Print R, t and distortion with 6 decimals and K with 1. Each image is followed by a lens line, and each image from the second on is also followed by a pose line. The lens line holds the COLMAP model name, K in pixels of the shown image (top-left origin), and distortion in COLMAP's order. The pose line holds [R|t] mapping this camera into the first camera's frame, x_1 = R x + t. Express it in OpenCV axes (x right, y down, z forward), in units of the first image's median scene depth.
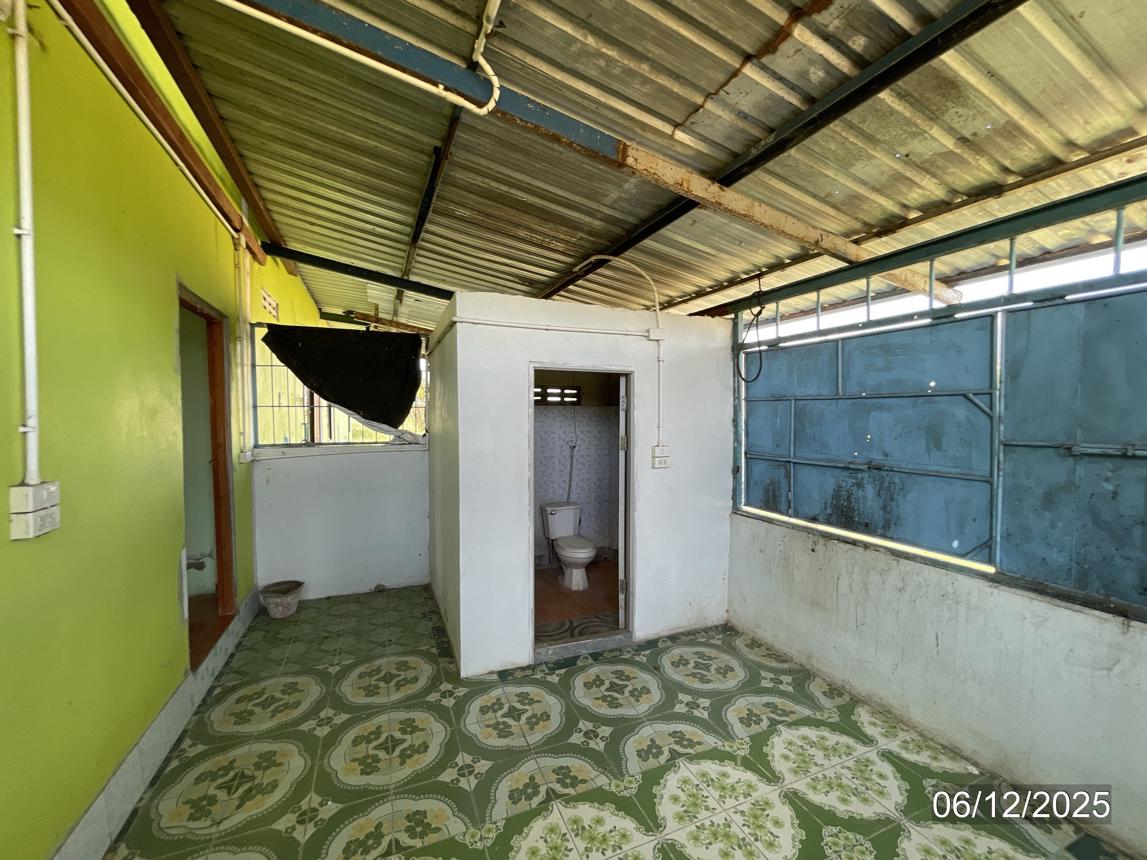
lens RADIAL K [[461.7, 0, 574.0], [0, 461.7, 429.2], [0, 0, 1]] dist [0.001324, 0.000094]
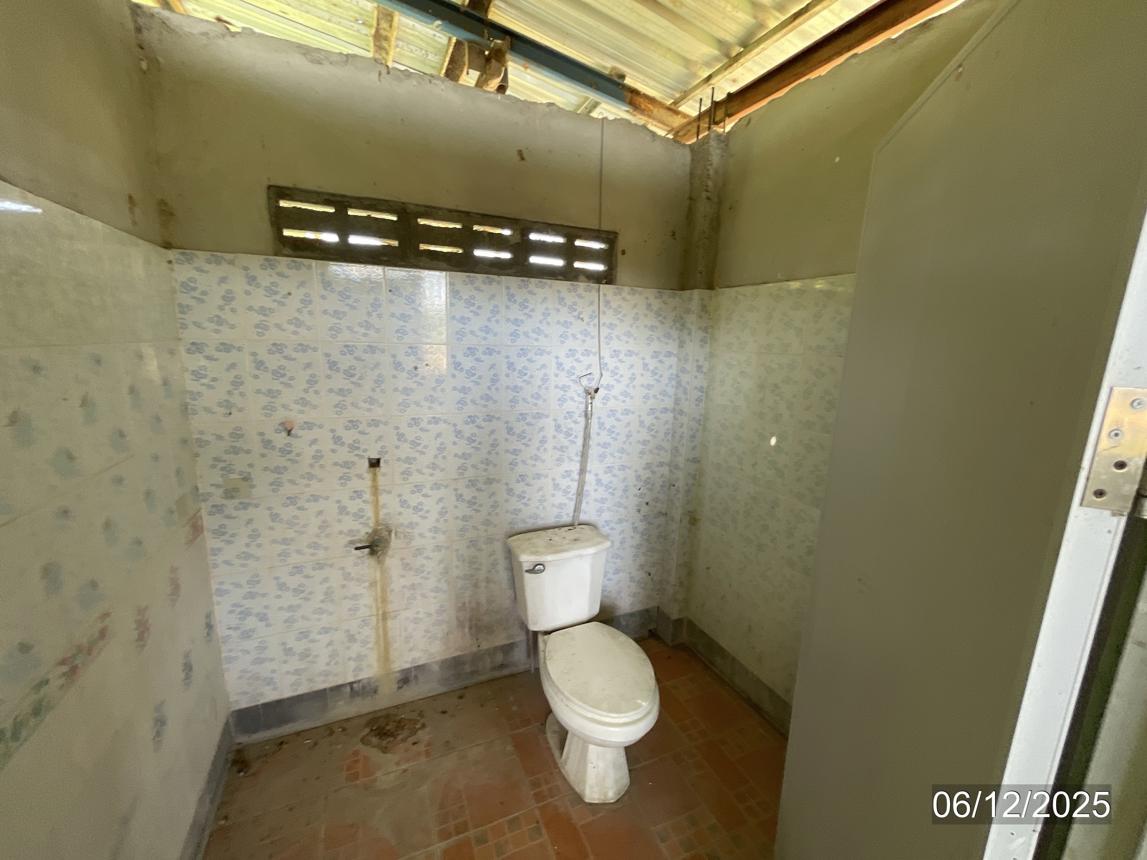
lens RADIAL K [[461.7, 0, 573.2], [0, 461.7, 430.6], [0, 0, 1]] dist [0.001324, 0.000094]
pose [[0.999455, 0.029462, 0.014878, -0.023211], [-0.031554, 0.985128, 0.168902, 0.005879], [-0.009680, -0.169279, 0.985521, 0.602795]]
